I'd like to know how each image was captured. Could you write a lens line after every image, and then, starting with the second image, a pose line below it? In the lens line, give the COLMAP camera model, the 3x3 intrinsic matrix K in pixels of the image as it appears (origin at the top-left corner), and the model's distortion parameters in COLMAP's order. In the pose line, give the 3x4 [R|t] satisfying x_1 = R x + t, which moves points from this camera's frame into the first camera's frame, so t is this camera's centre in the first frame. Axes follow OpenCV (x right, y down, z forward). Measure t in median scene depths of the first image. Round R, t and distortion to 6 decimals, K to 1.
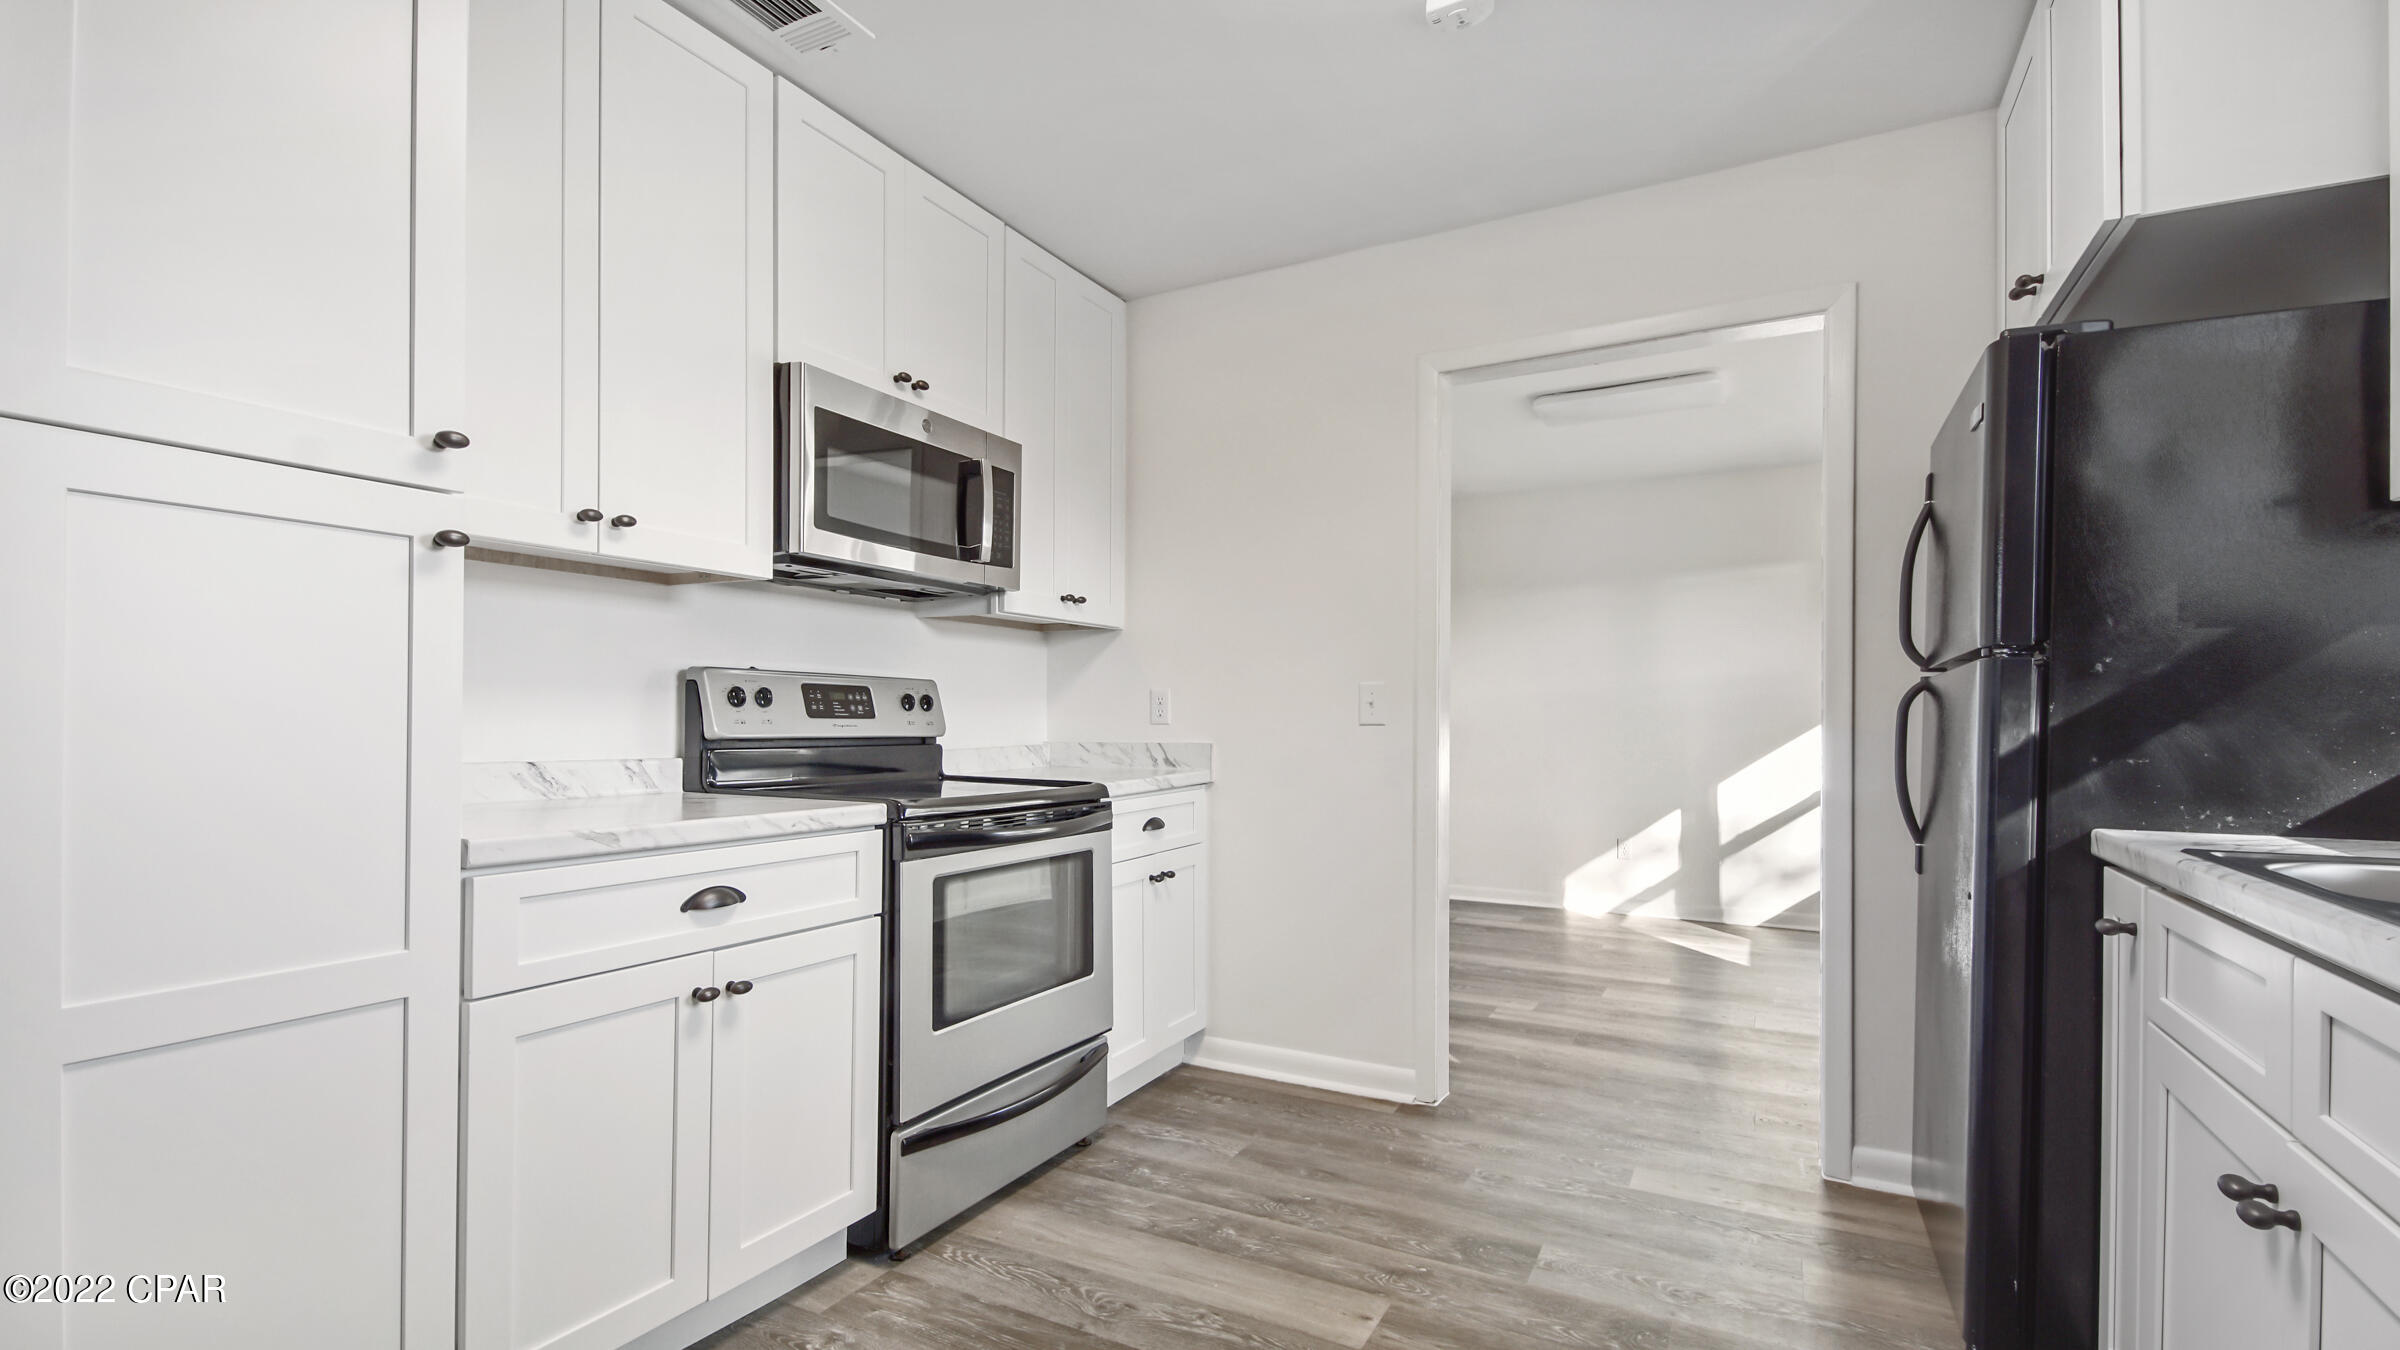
lens RADIAL K [[1059.2, 0, 1227.3], [0, 1059.2, 704.2], [0, 0, 1]] dist [0.035120, -0.021617]
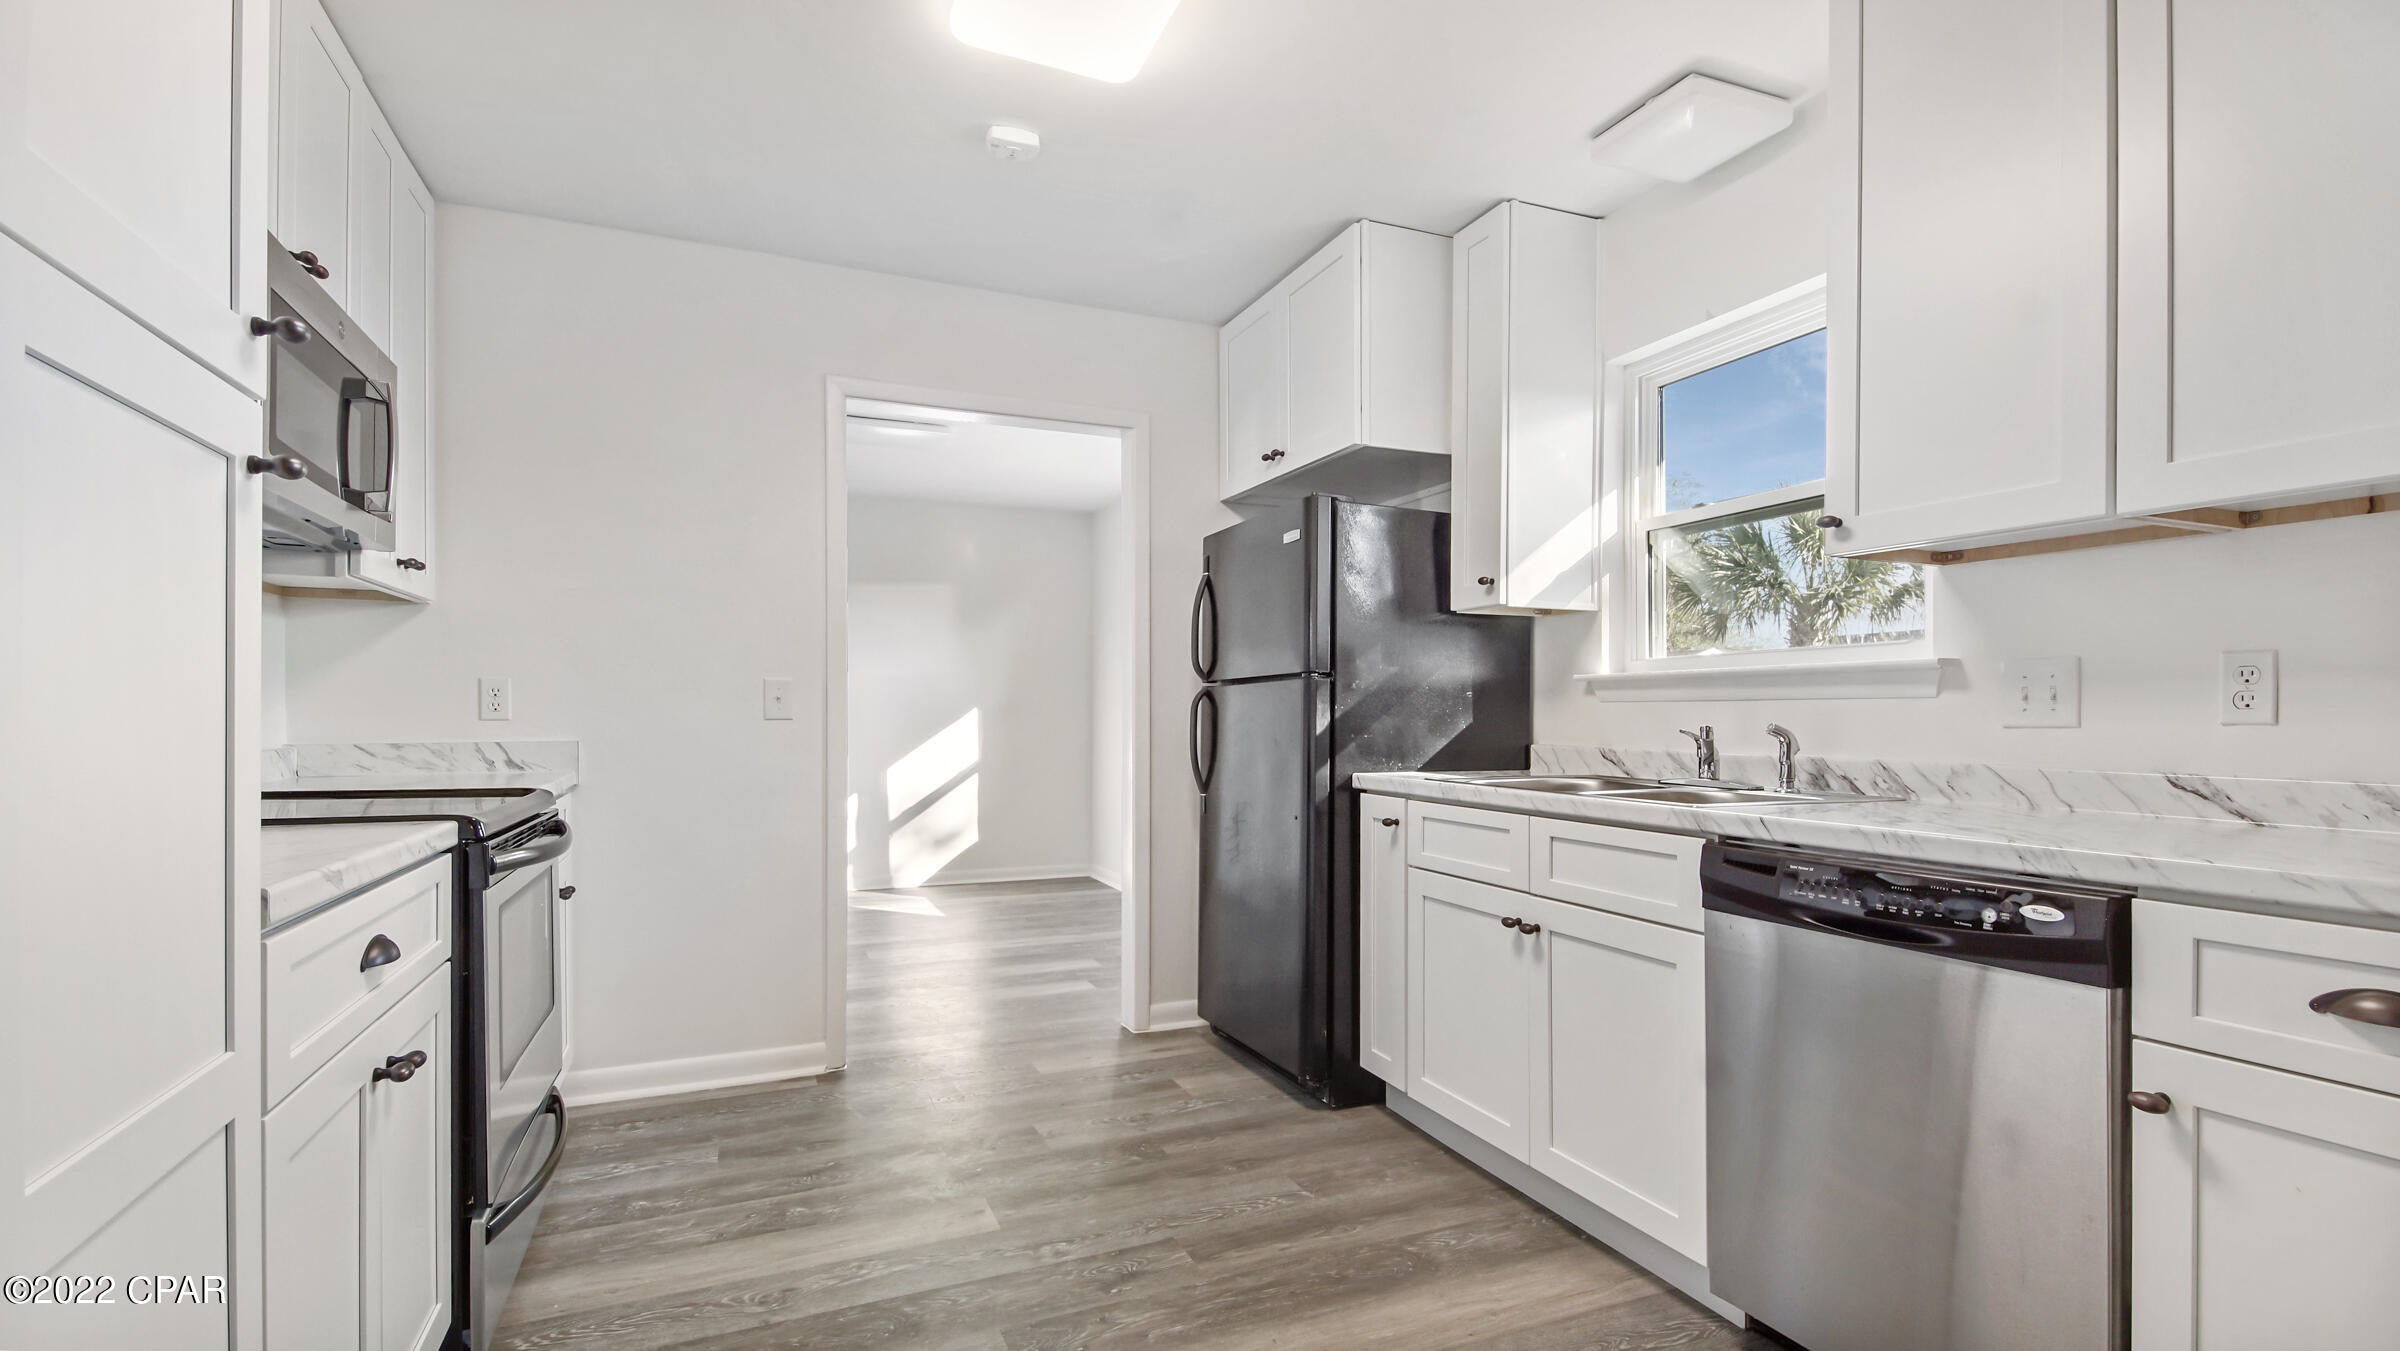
lens RADIAL K [[1064.9, 0, 1206.9], [0, 1064.9, 691.5], [0, 0, 1]] dist [0.003367, -0.000106]
pose [[0.616314, 0.014440, 0.787368, -0.533862], [-0.011877, 0.999889, -0.009041, -0.003518], [-0.787411, -0.003779, 0.616416, 0.047699]]
